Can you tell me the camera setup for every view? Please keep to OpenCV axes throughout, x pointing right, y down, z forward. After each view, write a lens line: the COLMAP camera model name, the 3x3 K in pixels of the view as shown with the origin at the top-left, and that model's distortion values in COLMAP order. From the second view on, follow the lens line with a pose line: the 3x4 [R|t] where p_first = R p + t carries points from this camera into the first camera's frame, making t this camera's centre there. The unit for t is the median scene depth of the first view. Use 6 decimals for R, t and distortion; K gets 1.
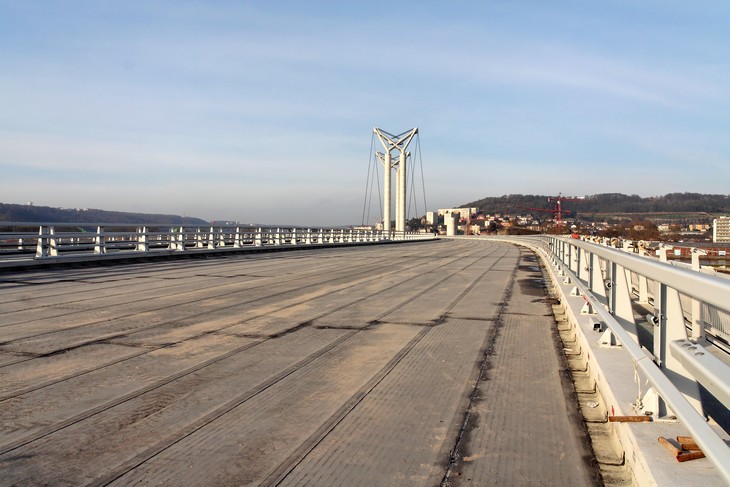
lens RADIAL K [[688.4, 0, 366.7], [0, 688.4, 241.8], [0, 0, 1]] dist [-0.055447, 0.000000]
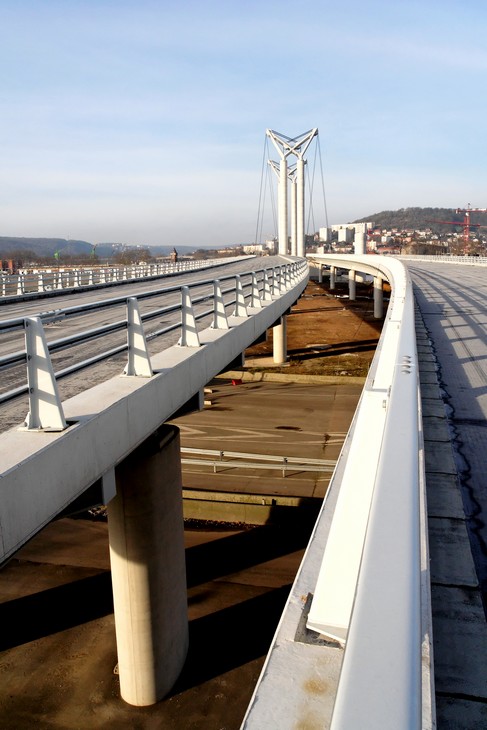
lens RADIAL K [[688.4, 0, 241.1], [0, 688.4, 366.2], [0, 0, 1]] dist [-0.055447, 0.000000]
pose [[0.999479, -0.019815, -0.025493, -0.001504], [0.023458, 0.988158, 0.151633, -0.001076], [0.022187, -0.152152, 0.988108, 0.029494]]
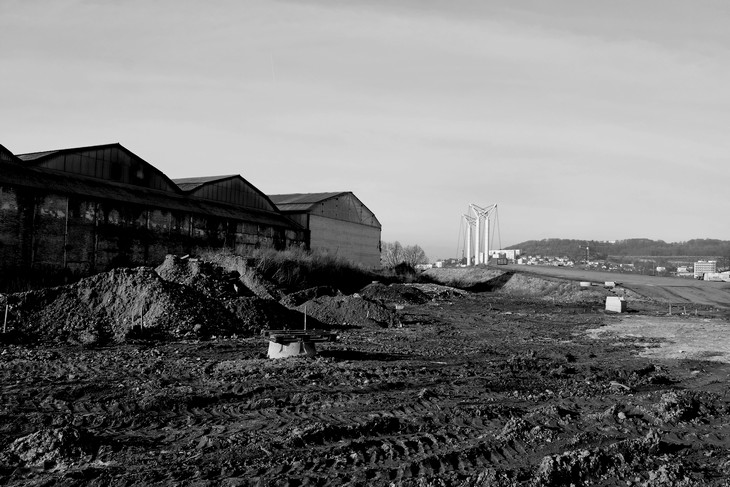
lens RADIAL K [[688.4, 0, 364.6], [0, 688.4, 244.0], [0, 0, 1]] dist [-0.055447, 0.000000]
pose [[0.998394, 0.016866, -0.054080, -0.041158], [-0.019609, 0.998527, -0.050594, 0.005061], [0.053147, 0.051573, 0.997254, -0.177344]]
